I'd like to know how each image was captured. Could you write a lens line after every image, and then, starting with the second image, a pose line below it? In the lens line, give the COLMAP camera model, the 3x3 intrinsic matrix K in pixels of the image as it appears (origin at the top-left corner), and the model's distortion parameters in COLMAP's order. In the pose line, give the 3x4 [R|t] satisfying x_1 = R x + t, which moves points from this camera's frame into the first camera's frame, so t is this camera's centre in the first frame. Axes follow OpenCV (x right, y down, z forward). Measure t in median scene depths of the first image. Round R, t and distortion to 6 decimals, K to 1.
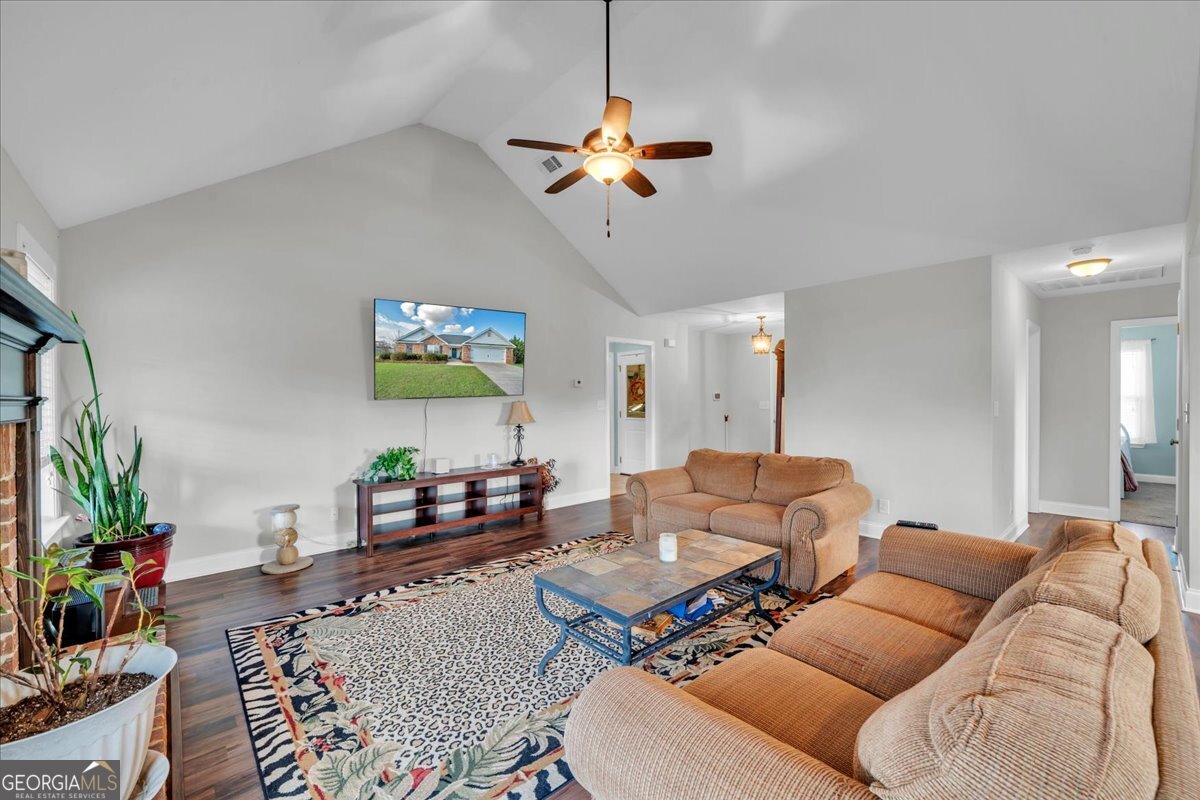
lens RADIAL K [[475.2, 0, 599.6], [0, 475.2, 395.4], [0, 0, 1]] dist [-0.000900, -0.000077]
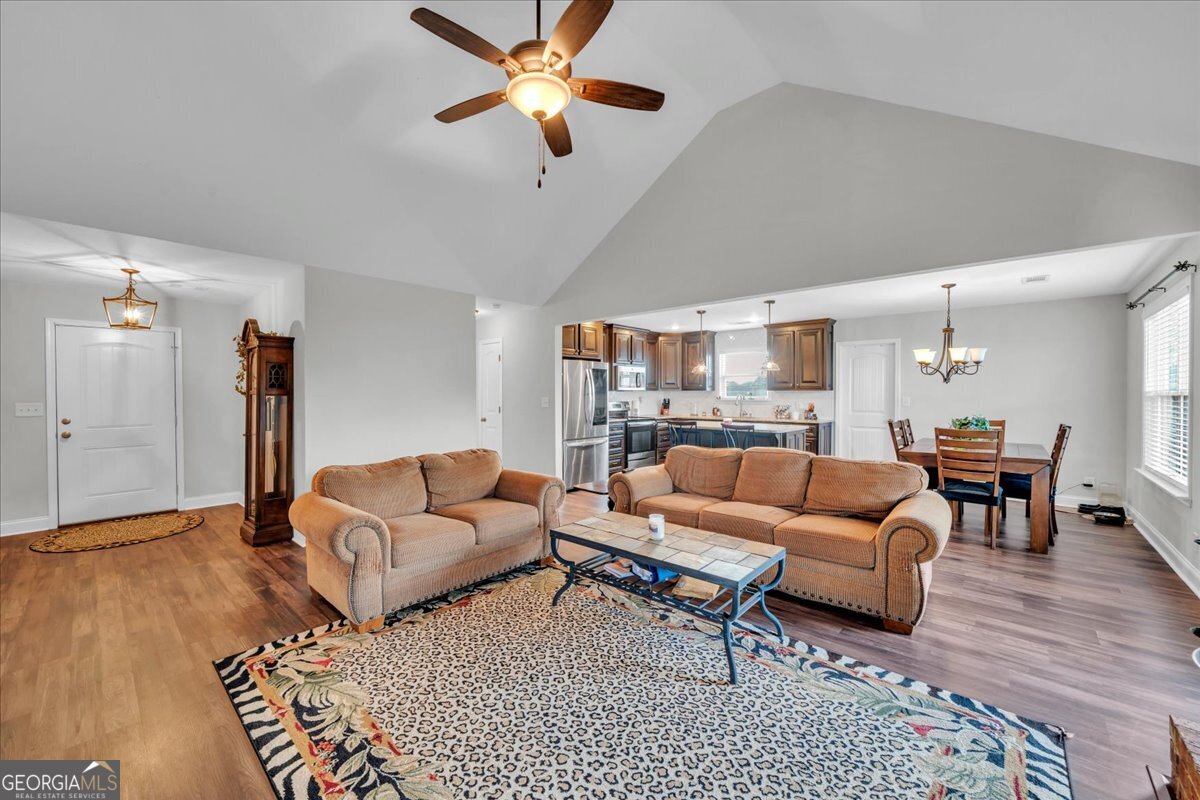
lens RADIAL K [[469.6, 0, 579.2], [0, 469.6, 397.9], [0, 0, 1]] dist [-0.000563, -0.000229]
pose [[-0.082745, -0.004508, 0.996561, -0.588946], [-0.005127, 0.999978, 0.004098, 0.006366], [-0.996558, -0.004770, -0.082766, 0.791623]]
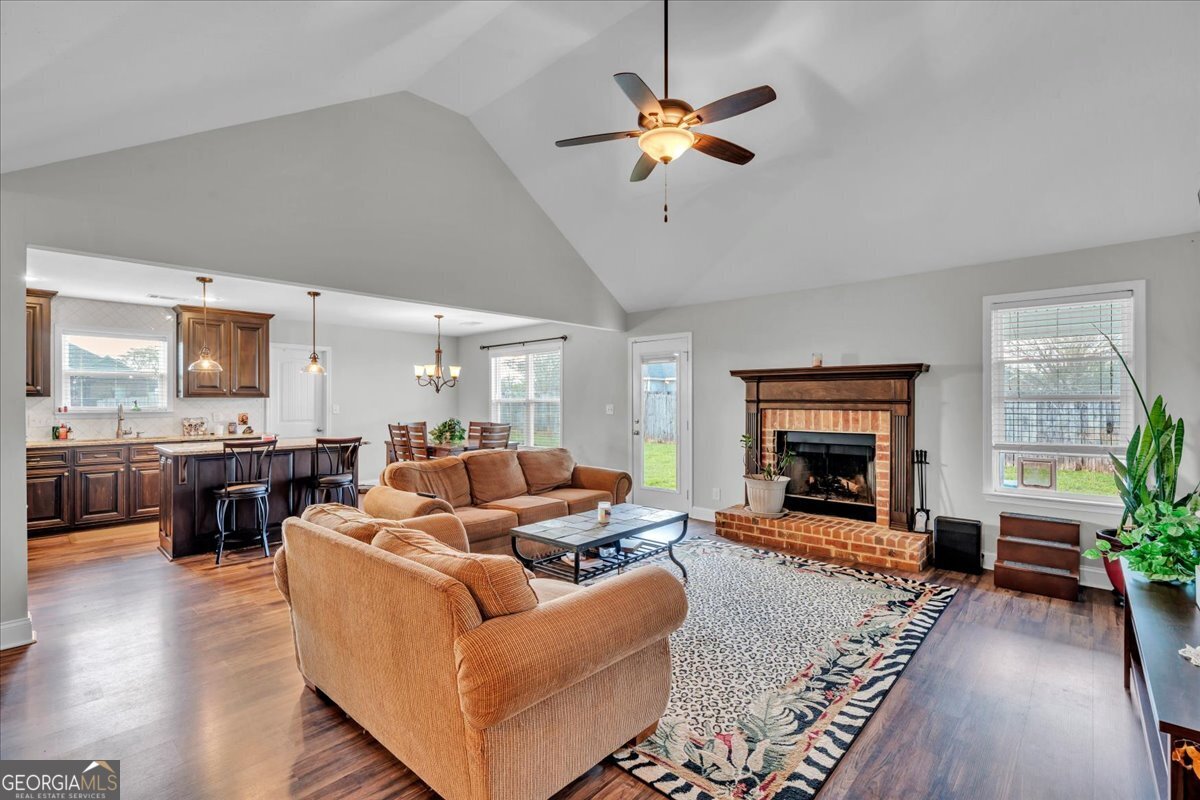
lens RADIAL K [[548.8, 0, 597.7], [0, 548.8, 402.1], [0, 0, 1]] dist [0.001909, 0.000233]
pose [[-0.994676, 0.004145, -0.102969, 0.200971], [0.004579, 0.999982, -0.003972, 0.005700], [0.102951, -0.004423, -0.994677, 1.592127]]
